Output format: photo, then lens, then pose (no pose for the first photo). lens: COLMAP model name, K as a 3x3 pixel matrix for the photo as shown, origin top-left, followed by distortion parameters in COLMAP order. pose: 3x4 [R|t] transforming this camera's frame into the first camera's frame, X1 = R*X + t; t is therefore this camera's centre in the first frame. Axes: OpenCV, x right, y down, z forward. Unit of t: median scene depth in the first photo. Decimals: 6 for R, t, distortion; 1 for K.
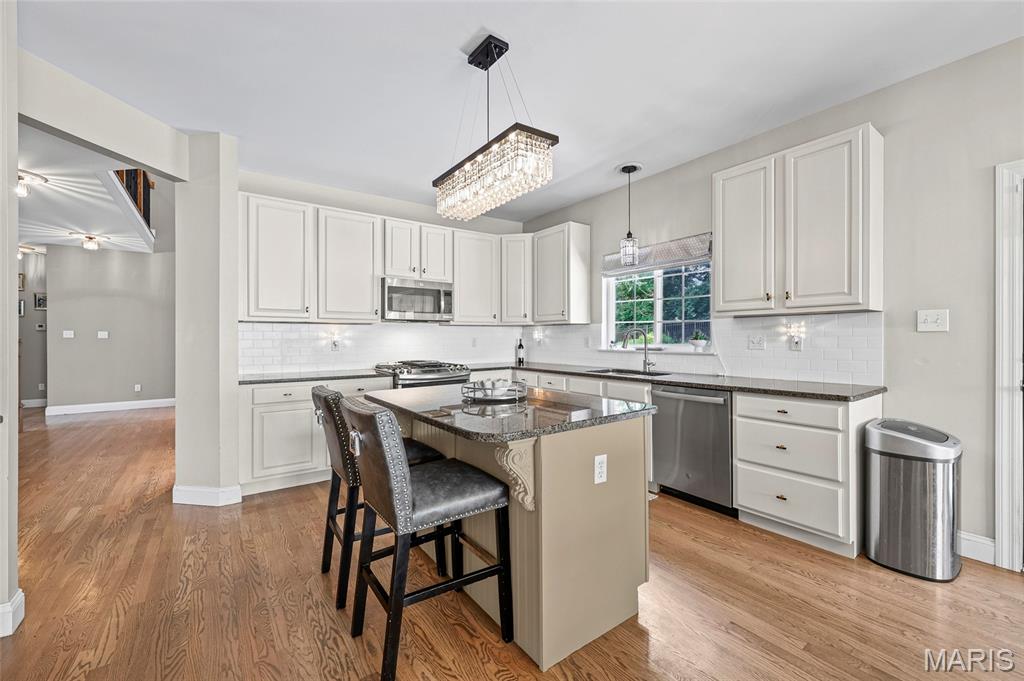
lens RADIAL K [[418.8, 0, 522.2], [0, 418.8, 340.3], [0, 0, 1]] dist [-0.001090, -0.000314]
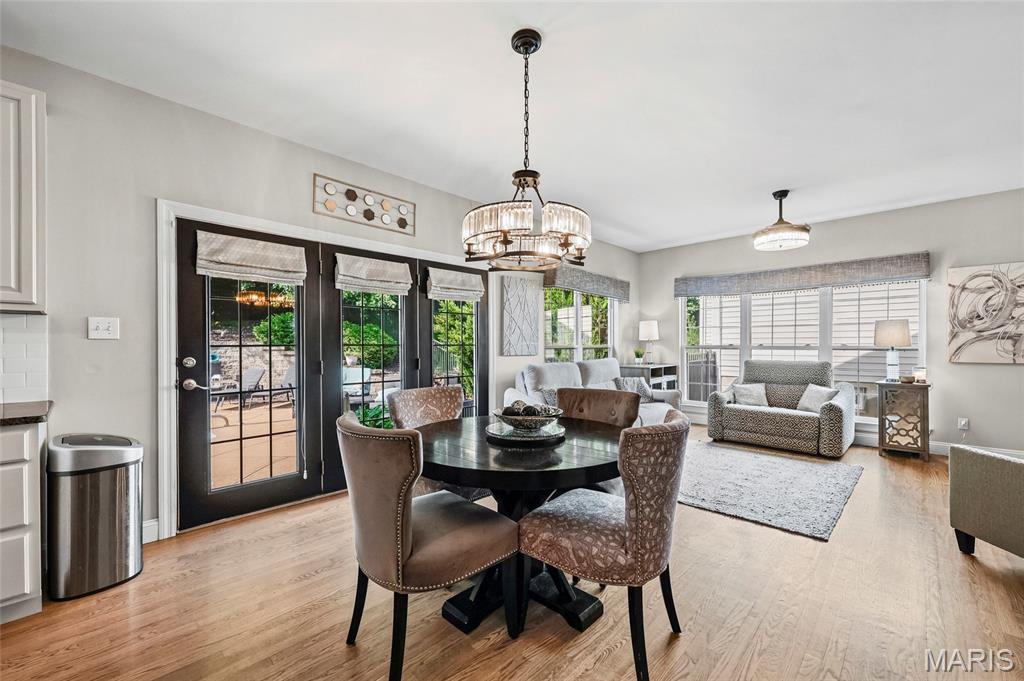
lens RADIAL K [[418.8, 0, 505.0], [0, 418.8, 344.3], [0, 0, 1]] dist [-0.001090, -0.000314]
pose [[-0.158044, 0.003177, 0.987427, -0.103322], [0.002175, 0.999994, -0.002869, -0.001892], [-0.987430, 0.001695, -0.158050, 0.132194]]
